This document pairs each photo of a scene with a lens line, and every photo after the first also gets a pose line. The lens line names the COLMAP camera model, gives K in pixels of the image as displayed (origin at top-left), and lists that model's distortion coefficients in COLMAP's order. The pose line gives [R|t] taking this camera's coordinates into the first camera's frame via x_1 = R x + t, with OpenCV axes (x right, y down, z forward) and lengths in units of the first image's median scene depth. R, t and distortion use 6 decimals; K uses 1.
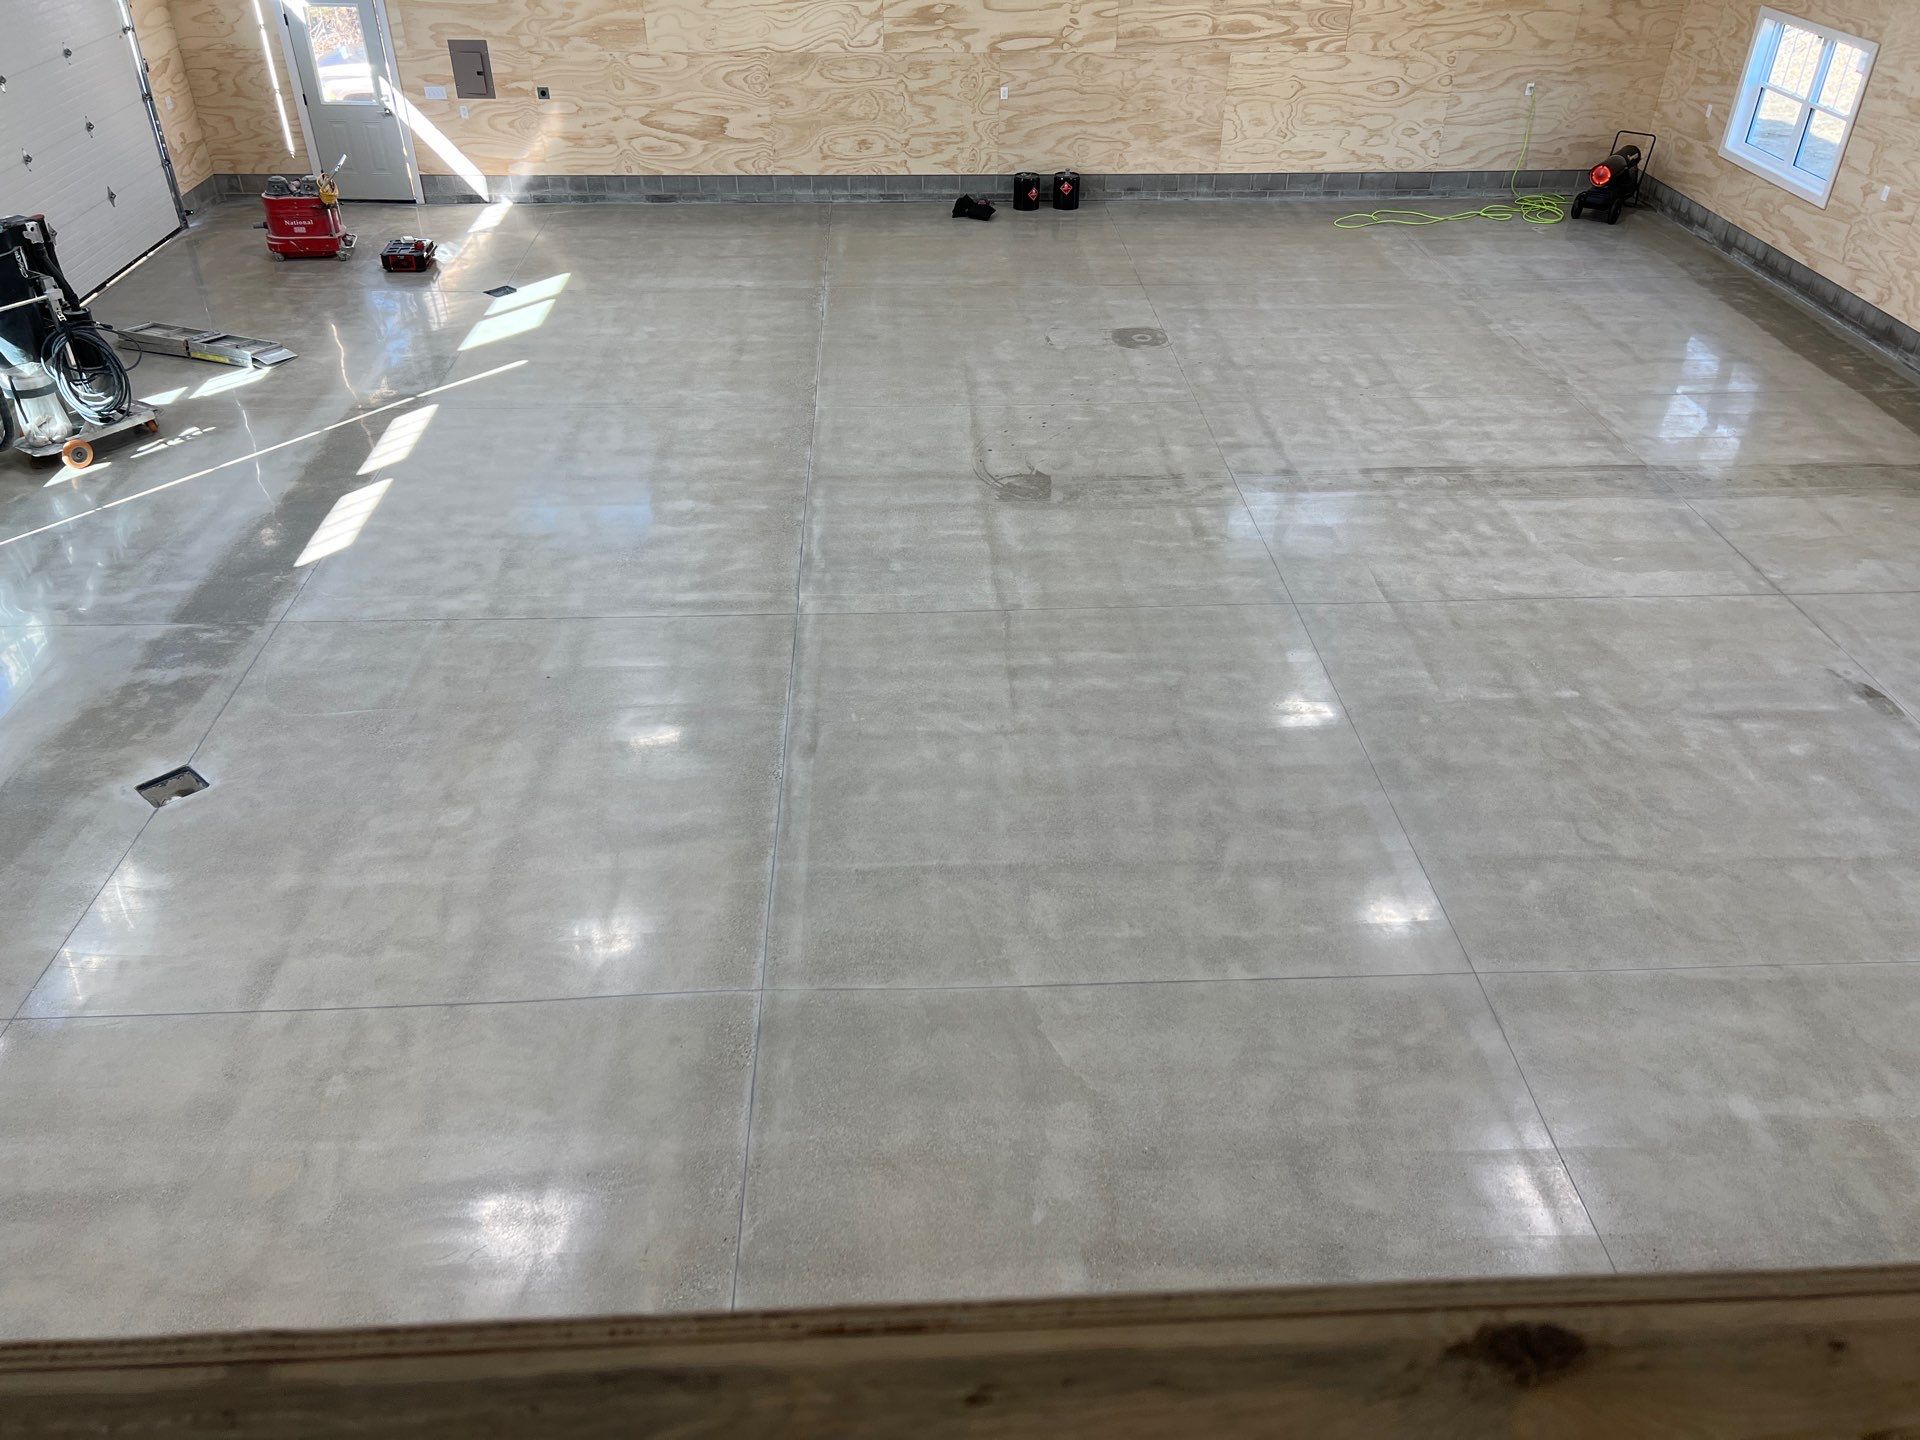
lens RADIAL K [[1433.9, 0, 955.6], [0, 1433.9, 723.2], [0, 0, 1]] dist [0.045629, -0.031266]
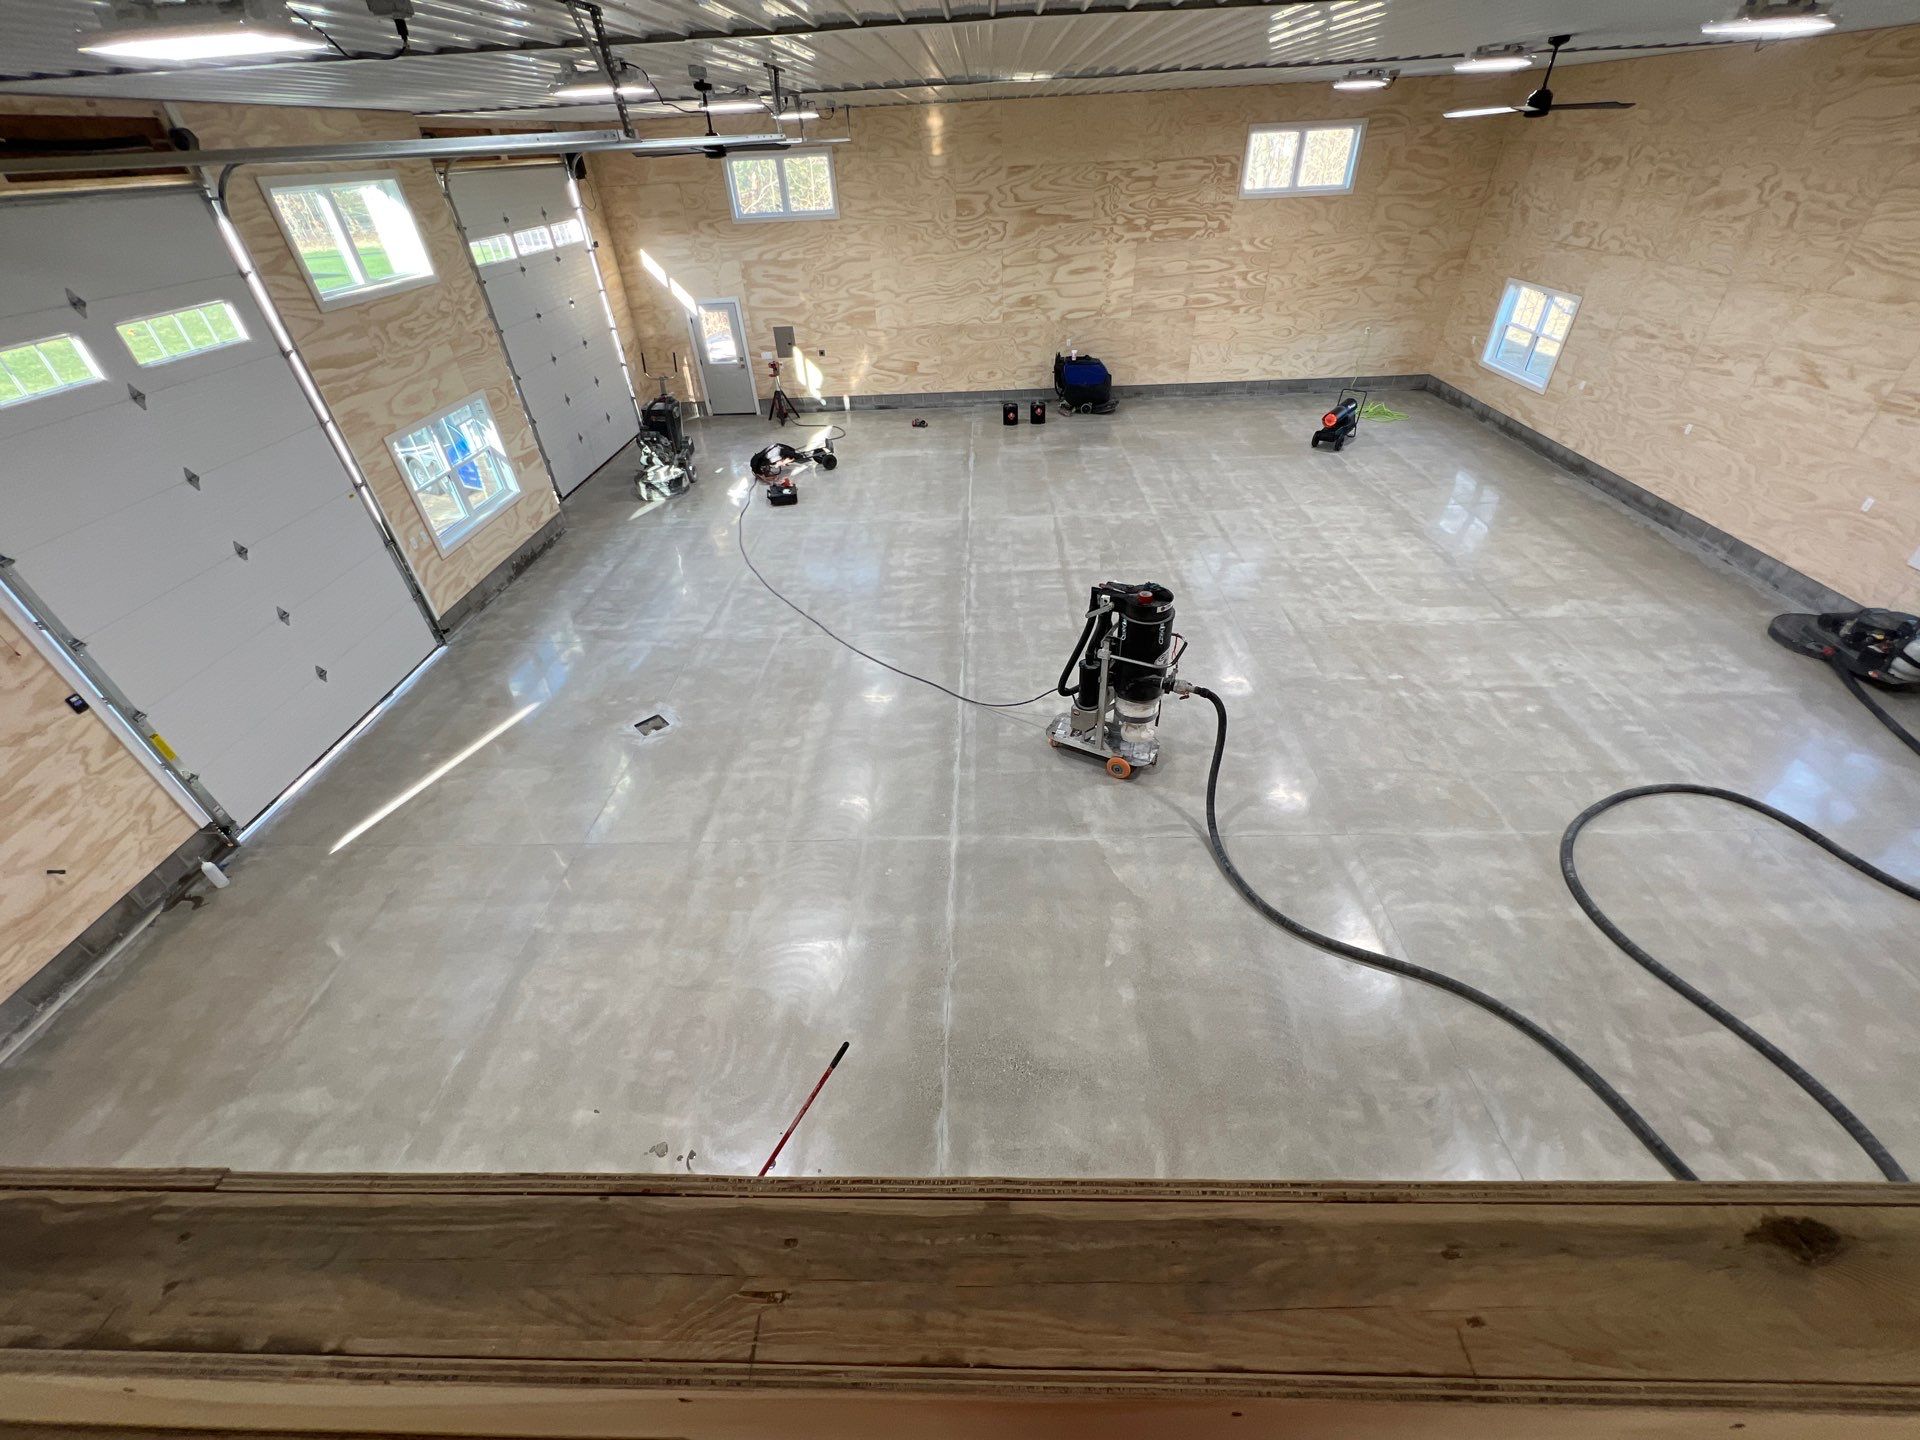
lens RADIAL K [[765.2, 0, 956.5], [0, 765.2, 716.2], [0, 0, 1]] dist [0.001637, -0.001012]
pose [[0.995834, 0.005754, -0.090999, -0.020067], [-0.001812, 0.999059, 0.043338, -0.007541], [0.091163, -0.042993, 0.994908, 0.005184]]
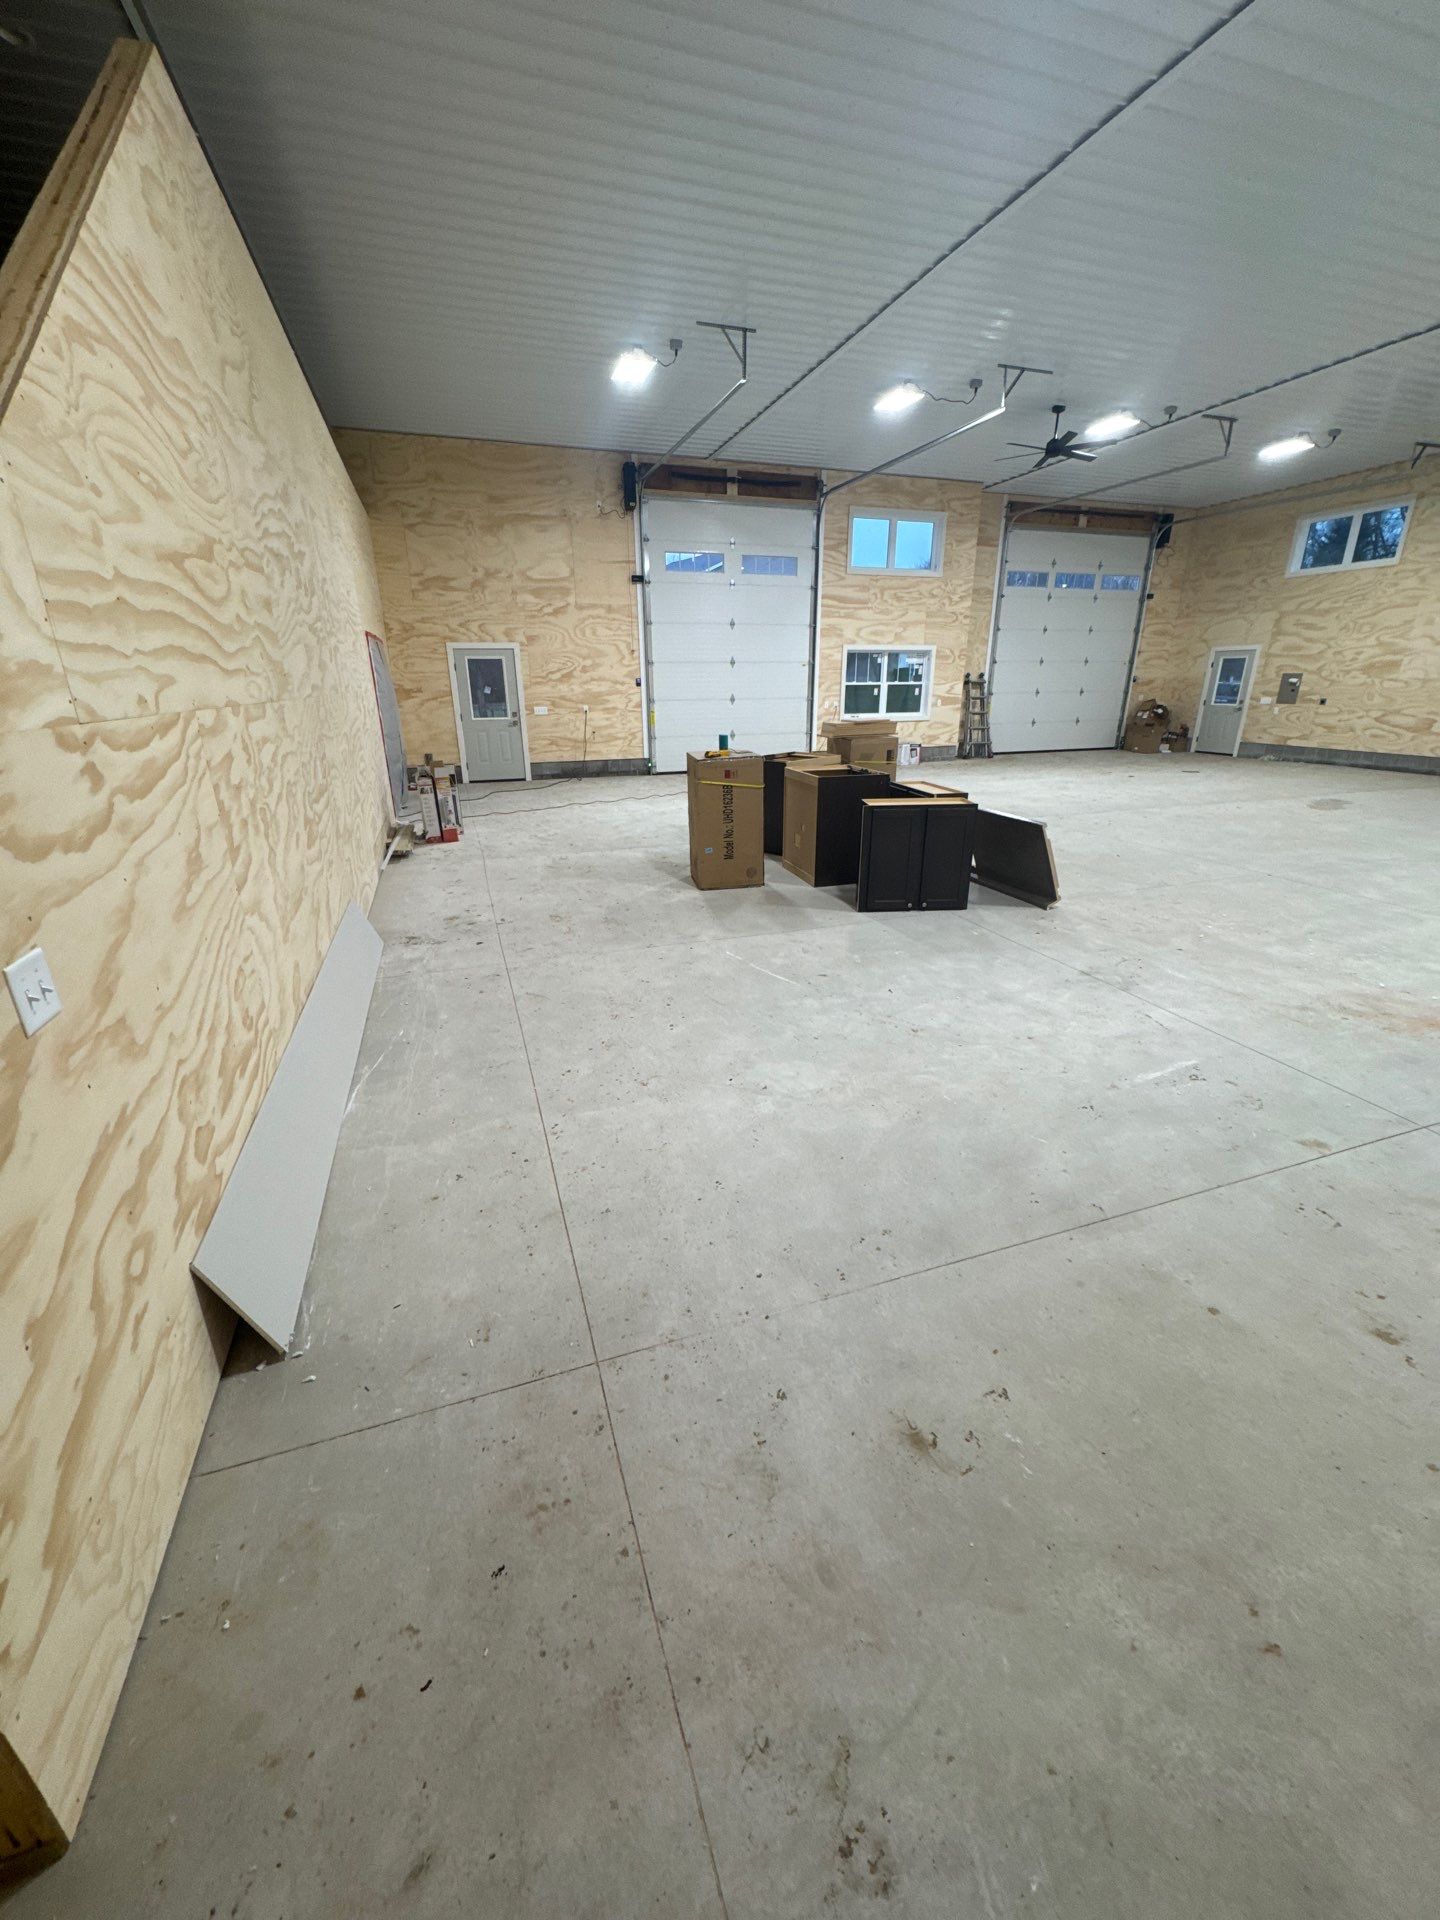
lens RADIAL K [[765.2, 0, 725.6], [0, 765.2, 962.4], [0, 0, 1]] dist [0.001637, -0.001012]
pose [[0.280945, 0.323793, -0.903453, 0.553650], [-0.538560, 0.832367, 0.130841, 0.121040], [0.794370, 0.449804, 0.408232, 0.220496]]
